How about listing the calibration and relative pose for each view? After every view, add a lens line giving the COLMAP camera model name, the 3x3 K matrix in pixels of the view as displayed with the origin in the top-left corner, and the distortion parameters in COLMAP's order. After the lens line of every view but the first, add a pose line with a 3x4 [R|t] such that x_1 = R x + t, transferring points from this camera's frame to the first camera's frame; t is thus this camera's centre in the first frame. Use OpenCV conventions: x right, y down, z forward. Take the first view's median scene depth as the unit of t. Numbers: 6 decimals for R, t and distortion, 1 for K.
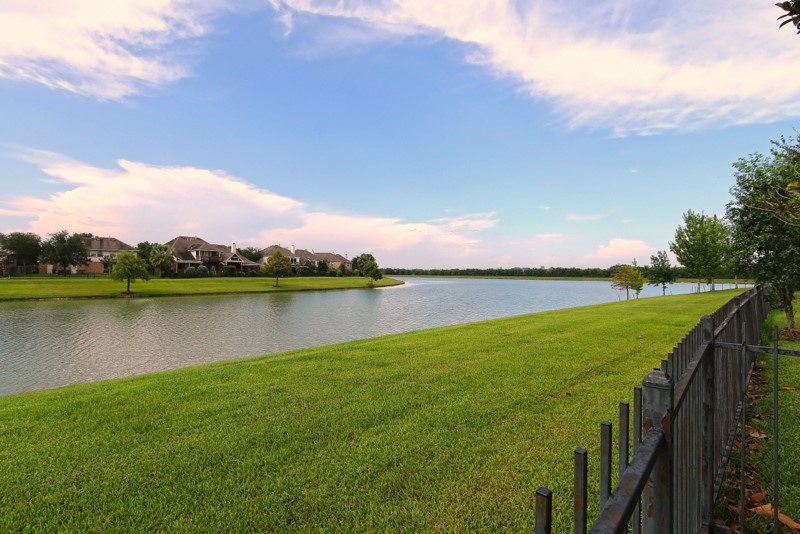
lens RADIAL K [[384.0, 0, 385.8], [0, 384.0, 263.0], [0, 0, 1]] dist [-0.004809, -0.001123]
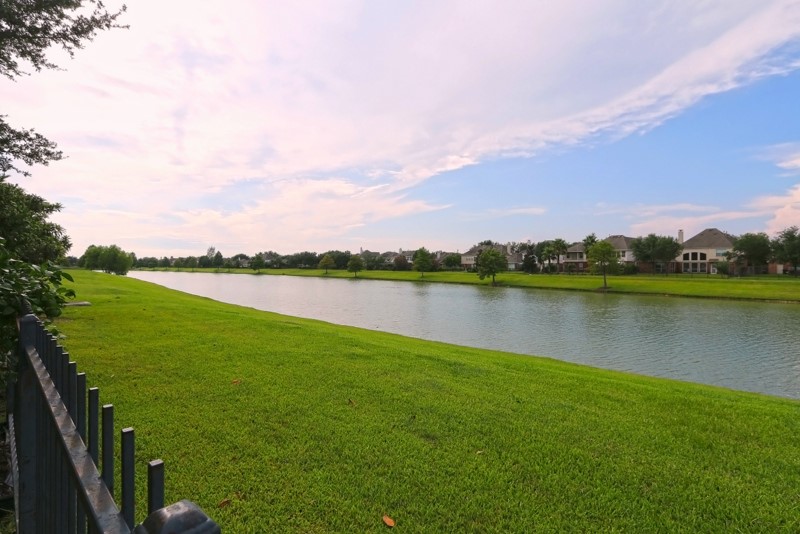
lens RADIAL K [[384.0, 0, 396.9], [0, 384.0, 264.7], [0, 0, 1]] dist [-0.004809, -0.001123]
pose [[-0.018456, -0.015848, -0.999704, 0.073215], [0.017852, 0.999710, -0.016178, 0.003066], [0.999670, -0.018145, -0.018167, 0.080517]]
